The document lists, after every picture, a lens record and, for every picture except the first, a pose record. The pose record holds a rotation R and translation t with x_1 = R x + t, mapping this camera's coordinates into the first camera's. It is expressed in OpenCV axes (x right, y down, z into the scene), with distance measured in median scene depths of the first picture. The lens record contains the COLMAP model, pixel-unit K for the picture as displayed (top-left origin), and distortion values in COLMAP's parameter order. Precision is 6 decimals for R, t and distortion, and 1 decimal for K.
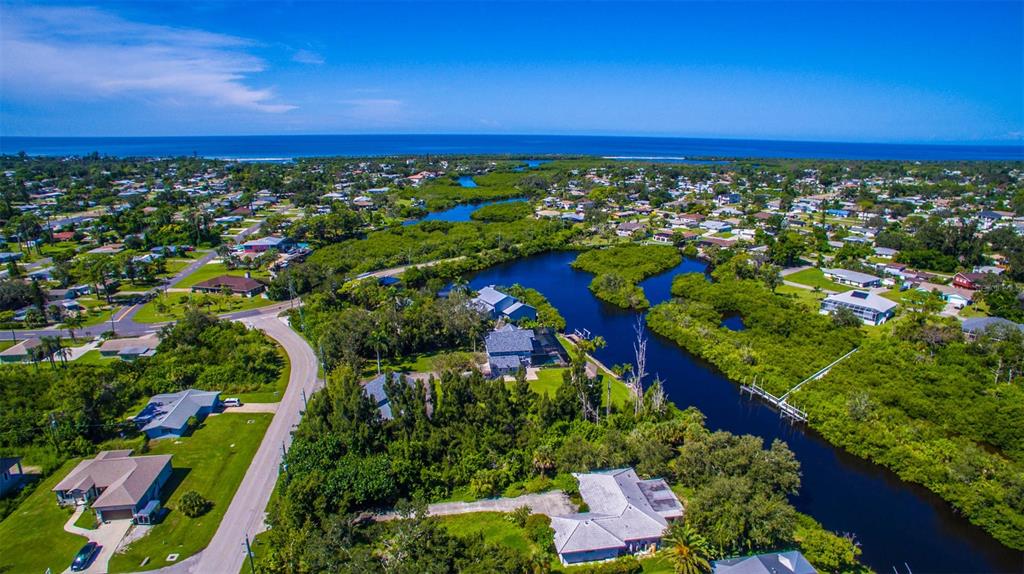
lens RADIAL K [[596.1, 0, 516.3], [0, 596.1, 286.9], [0, 0, 1]] dist [-0.112329, 0.077760]
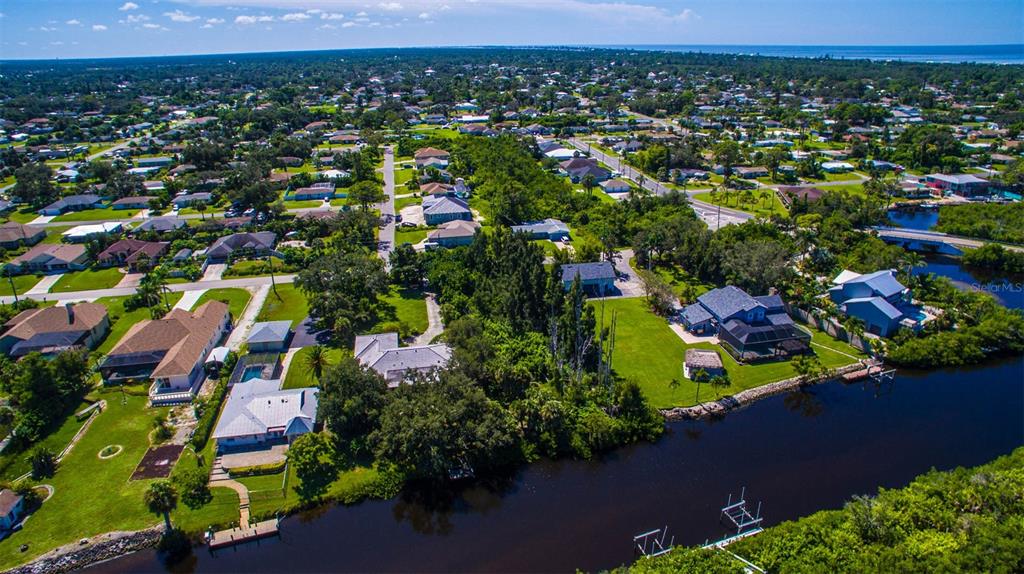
lens RADIAL K [[634.8, 0, 512.0], [0, 634.8, 287.0], [0, 0, 1]] dist [-0.131116, 0.108484]
pose [[0.015777, 0.353769, -0.935200, 0.776287], [-0.242255, 0.908801, 0.339696, -0.147084], [0.970084, 0.221198, 0.100041, 0.612789]]
